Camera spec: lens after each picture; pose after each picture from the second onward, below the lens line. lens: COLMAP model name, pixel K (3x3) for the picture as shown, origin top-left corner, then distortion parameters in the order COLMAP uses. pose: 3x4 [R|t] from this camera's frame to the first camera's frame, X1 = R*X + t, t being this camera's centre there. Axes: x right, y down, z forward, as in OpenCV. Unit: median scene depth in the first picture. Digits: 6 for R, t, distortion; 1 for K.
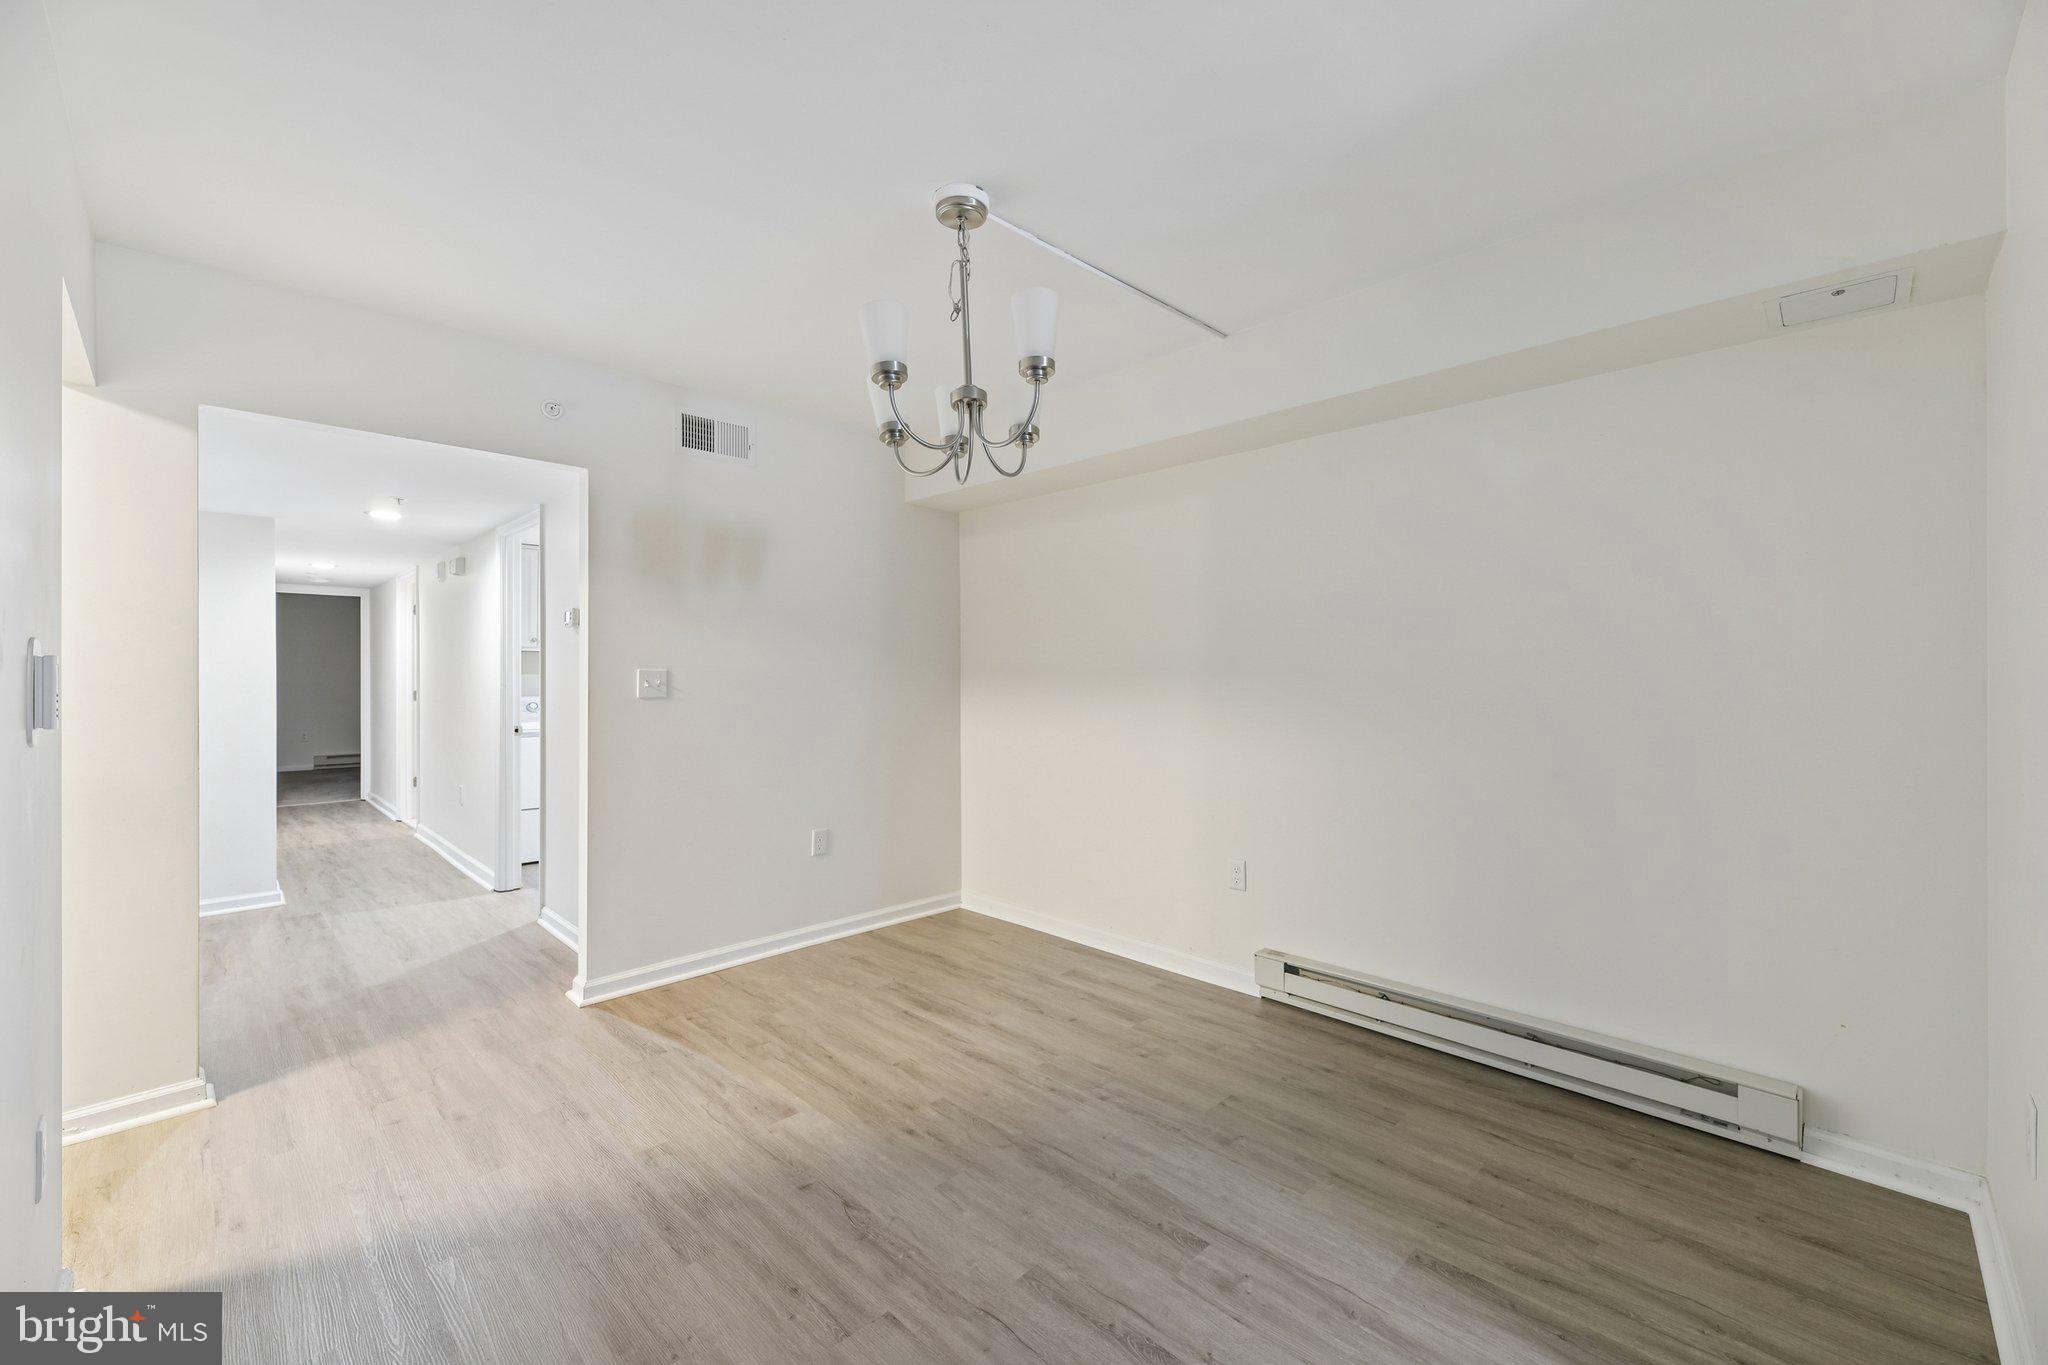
lens RADIAL K [[831.5, 0, 1033.1], [0, 831.5, 673.6], [0, 0, 1]] dist [0.010599, -0.003780]
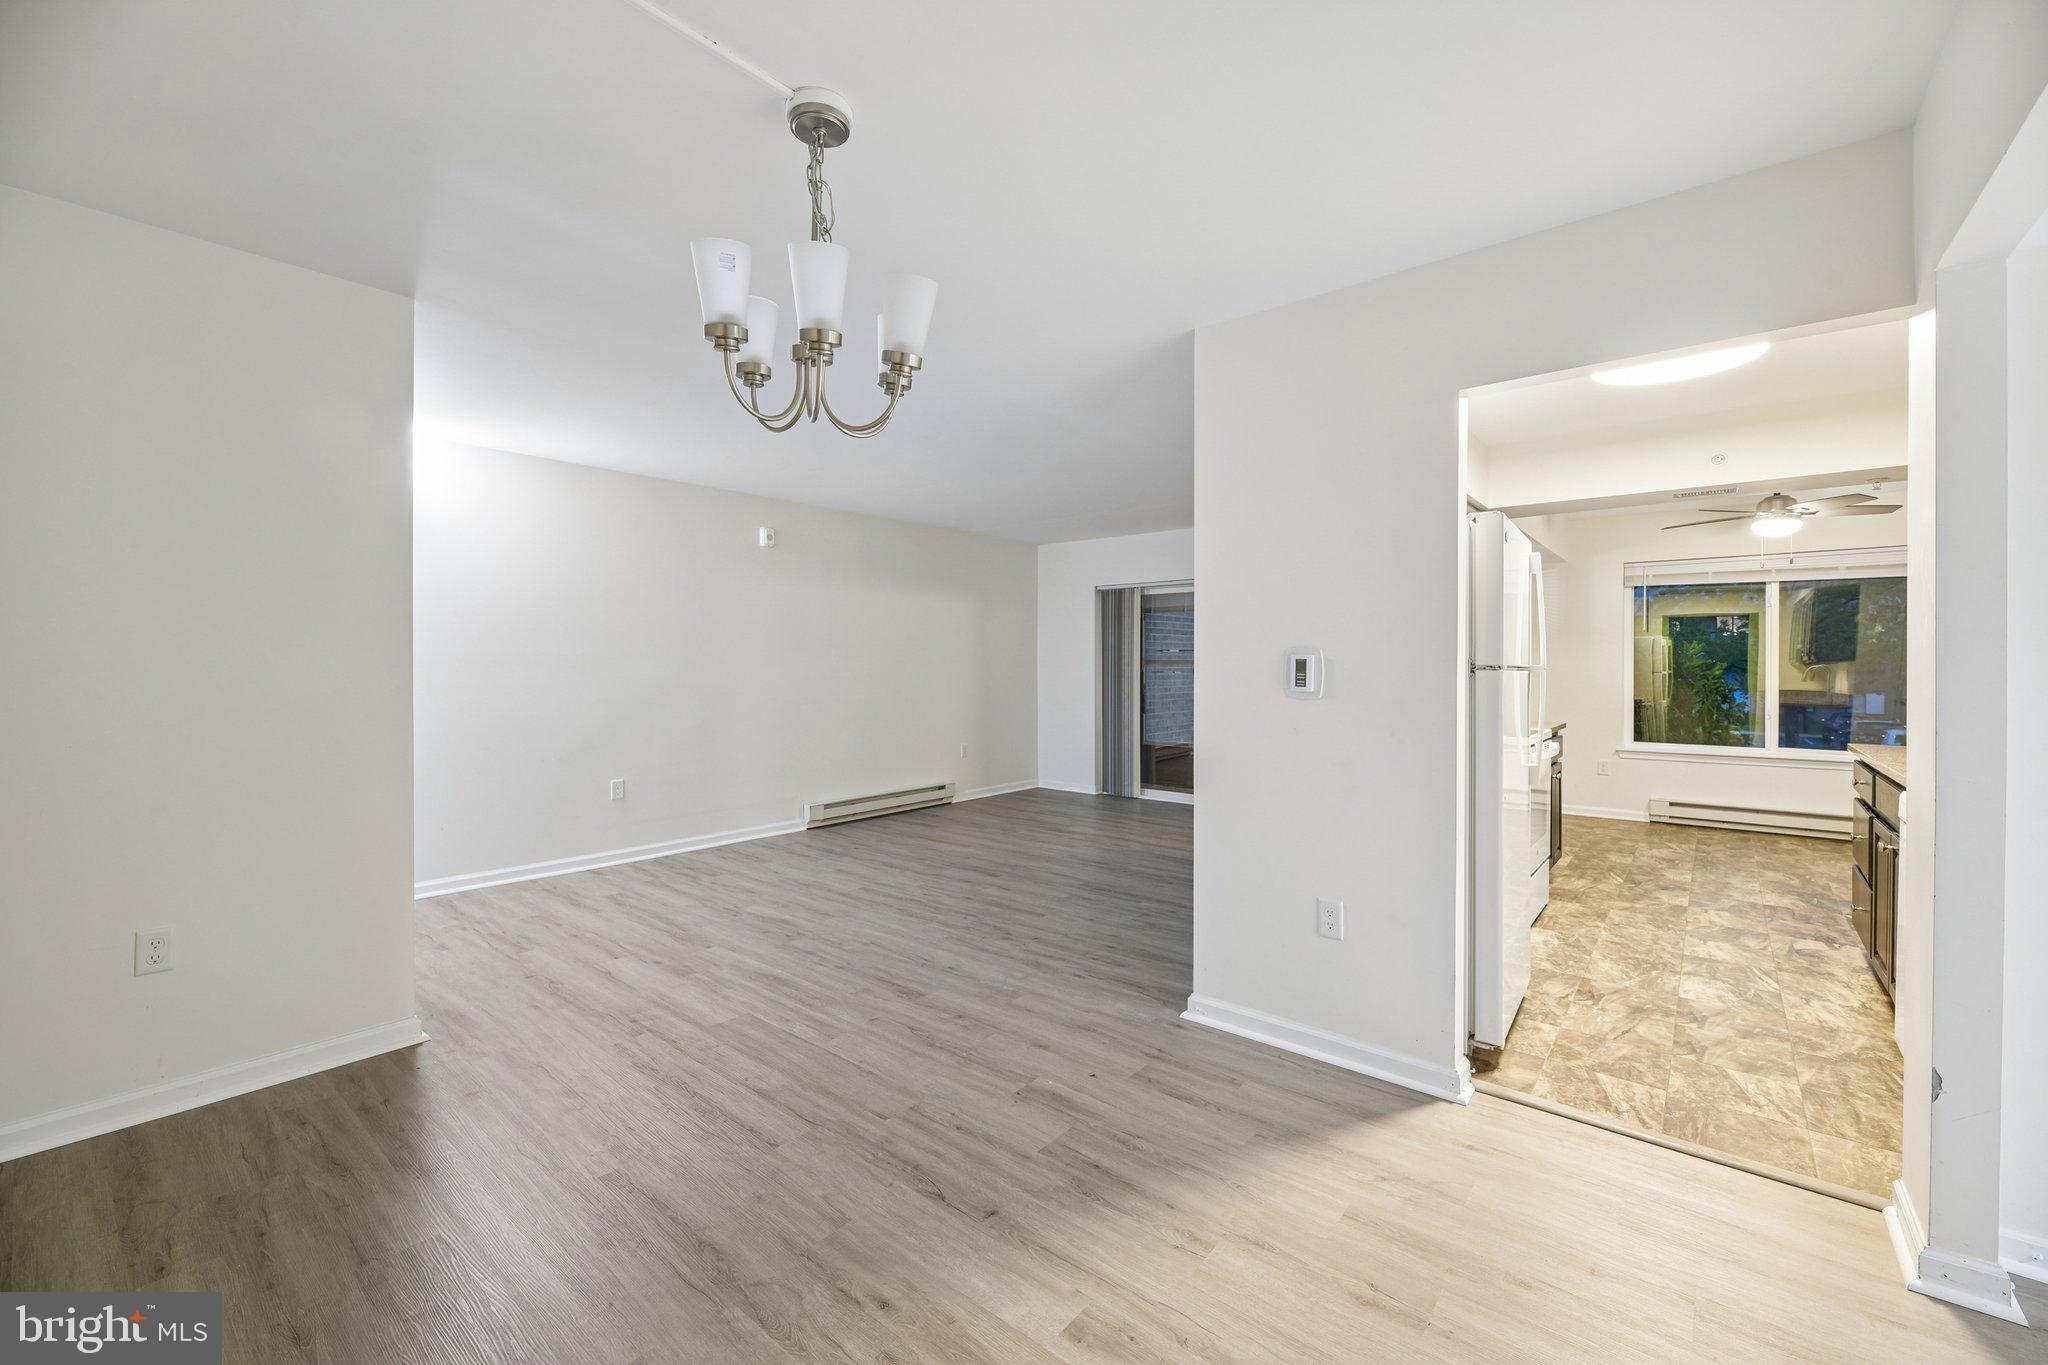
lens RADIAL K [[826.1, 0, 1032.4], [0, 826.1, 667.0], [0, 0, 1]] dist [0.002242, -0.003906]
pose [[-0.995870, -0.001332, -0.090784, -0.168543], [-0.001442, 0.999998, 0.001146, 0.002822], [0.090782, 0.001272, -0.995870, 1.384928]]
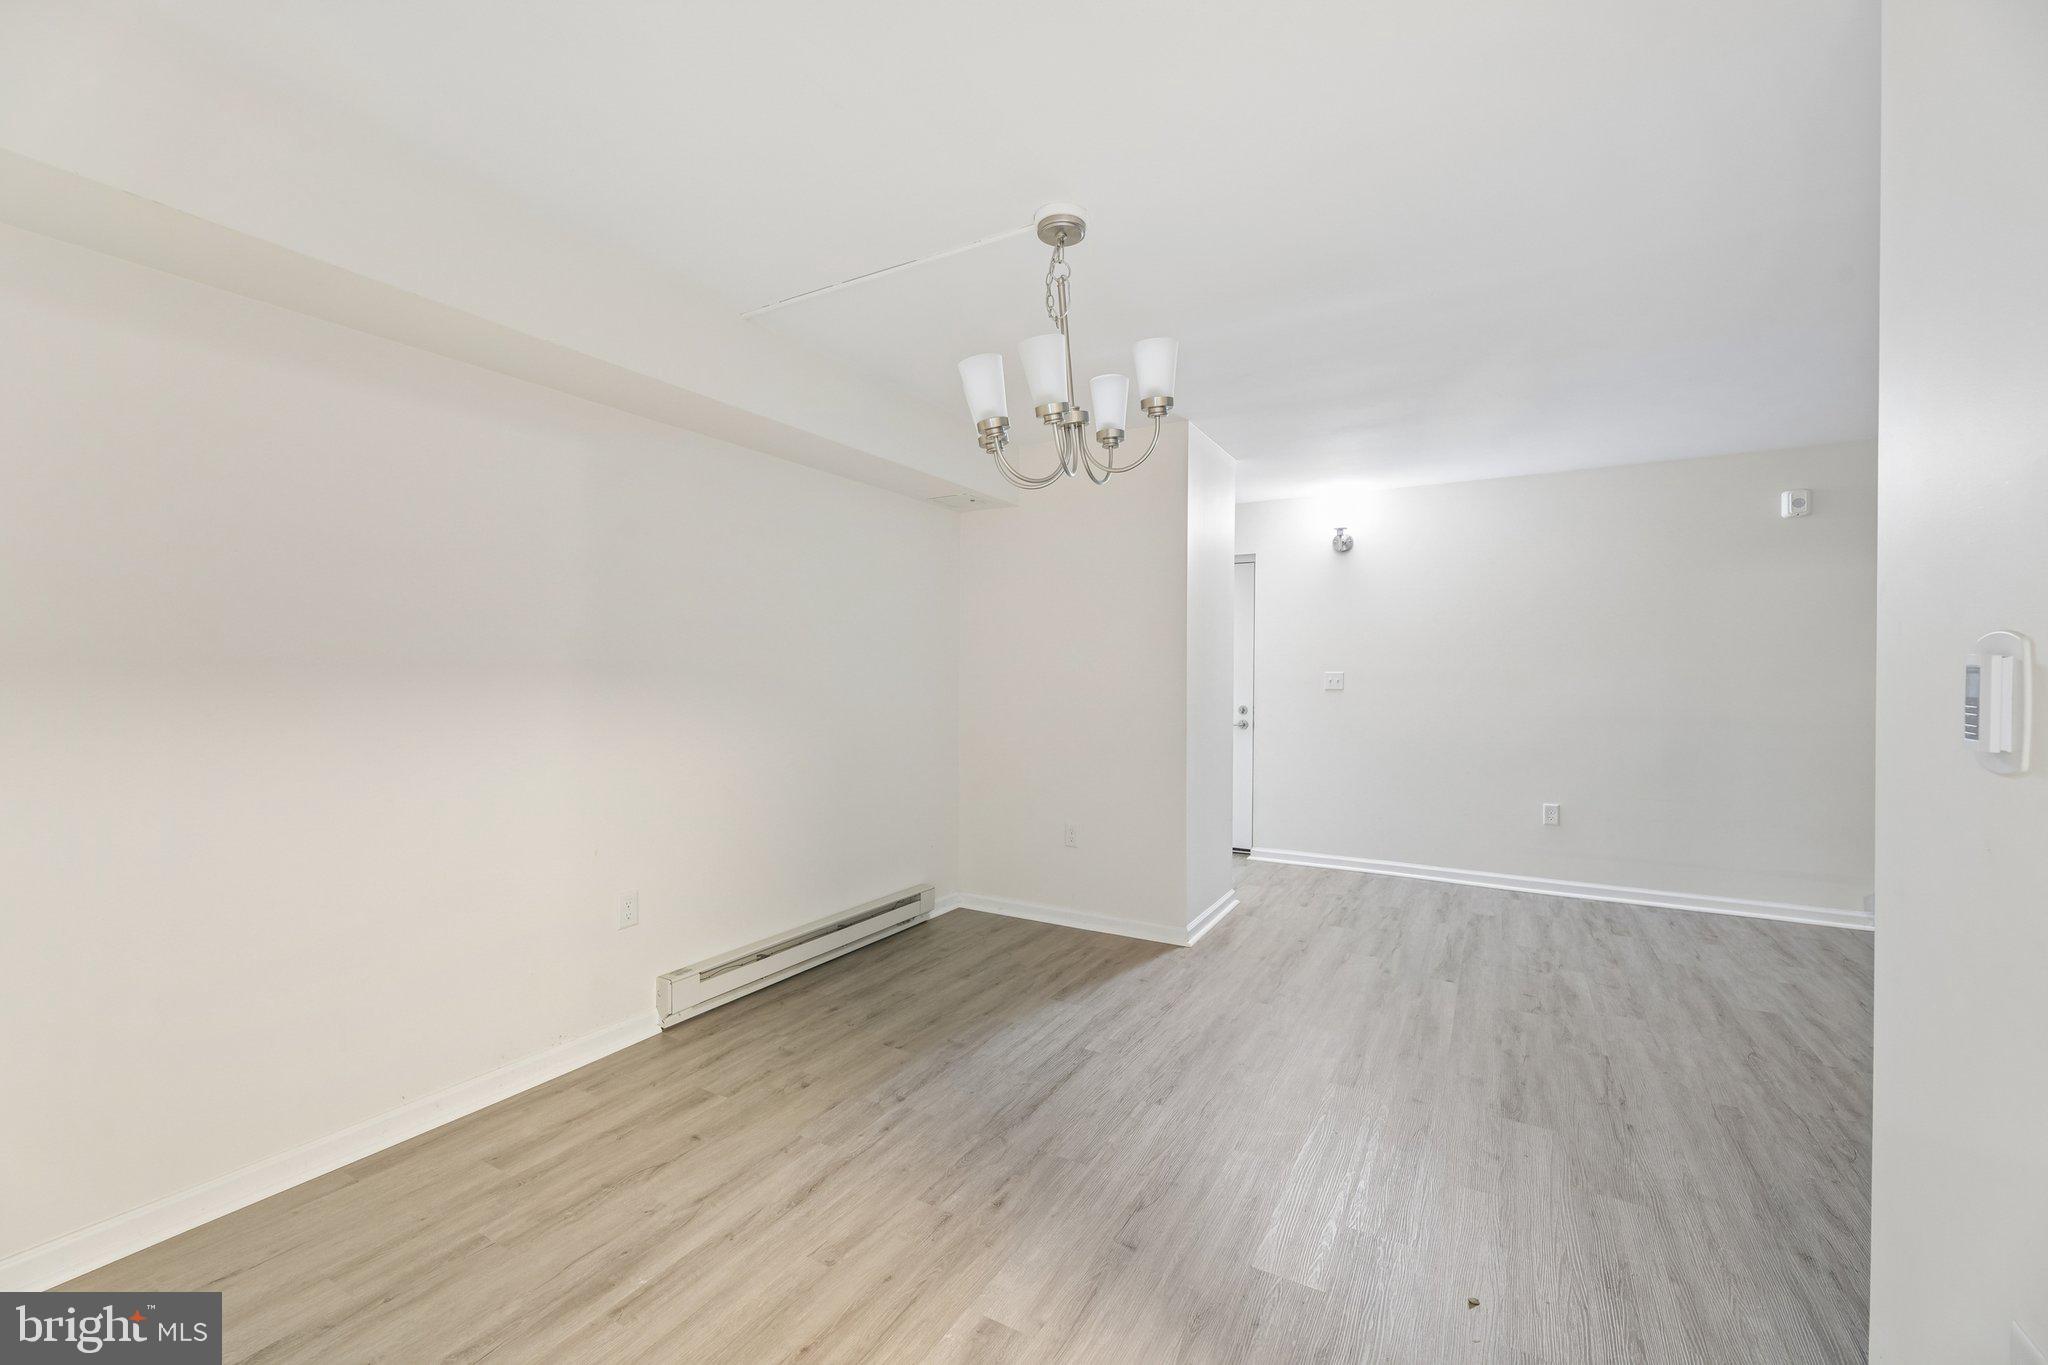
lens RADIAL K [[831.5, 0, 1033.1], [0, 831.5, 673.6], [0, 0, 1]] dist [0.010599, -0.003780]
pose [[-0.261753, 0.003308, 0.965129, -0.803731], [-0.006464, 0.999966, -0.005180, 0.002442], [-0.965113, -0.007595, -0.261723, 0.966734]]
